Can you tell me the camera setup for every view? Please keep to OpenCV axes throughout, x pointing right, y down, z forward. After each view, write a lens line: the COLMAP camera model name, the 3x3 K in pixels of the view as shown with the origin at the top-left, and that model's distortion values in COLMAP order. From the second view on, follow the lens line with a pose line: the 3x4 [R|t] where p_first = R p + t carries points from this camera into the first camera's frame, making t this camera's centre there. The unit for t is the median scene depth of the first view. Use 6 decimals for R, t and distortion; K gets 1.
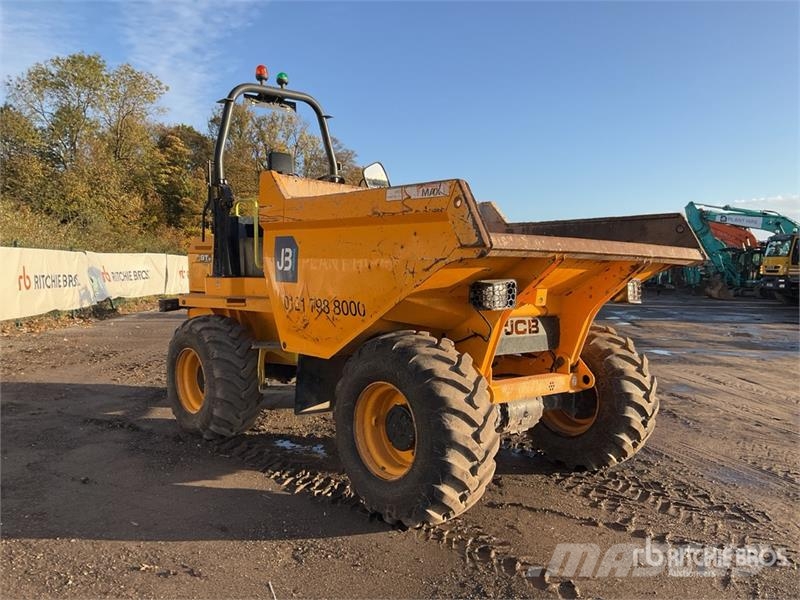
lens RADIAL K [[643.5, 0, 394.8], [0, 643.5, 293.9], [0, 0, 1]] dist [0.085226, -0.155475]
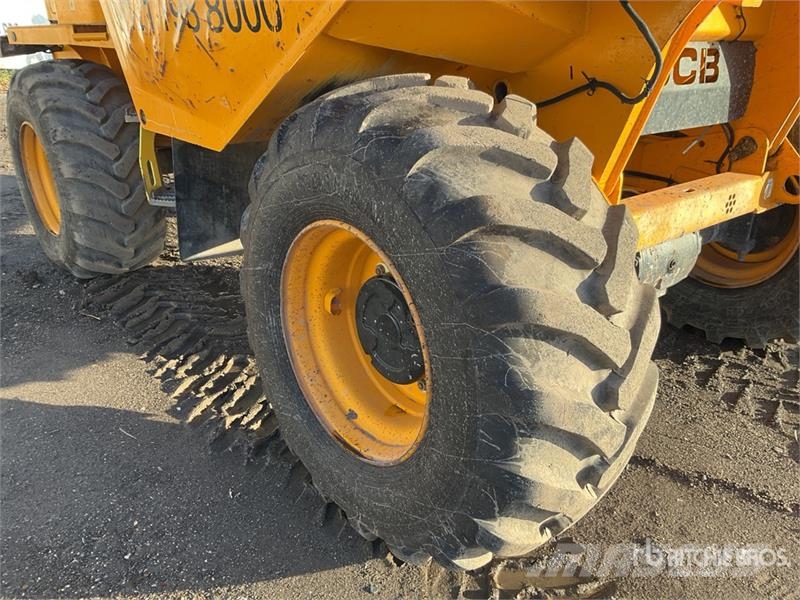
lens RADIAL K [[643.5, 0, 394.8], [0, 643.5, 293.9], [0, 0, 1]] dist [0.085226, -0.155475]
pose [[0.999535, -0.002175, -0.030415, 0.016861], [0.012596, 0.937827, 0.346875, 0.033106], [0.027770, -0.347097, 0.937418, 0.443733]]
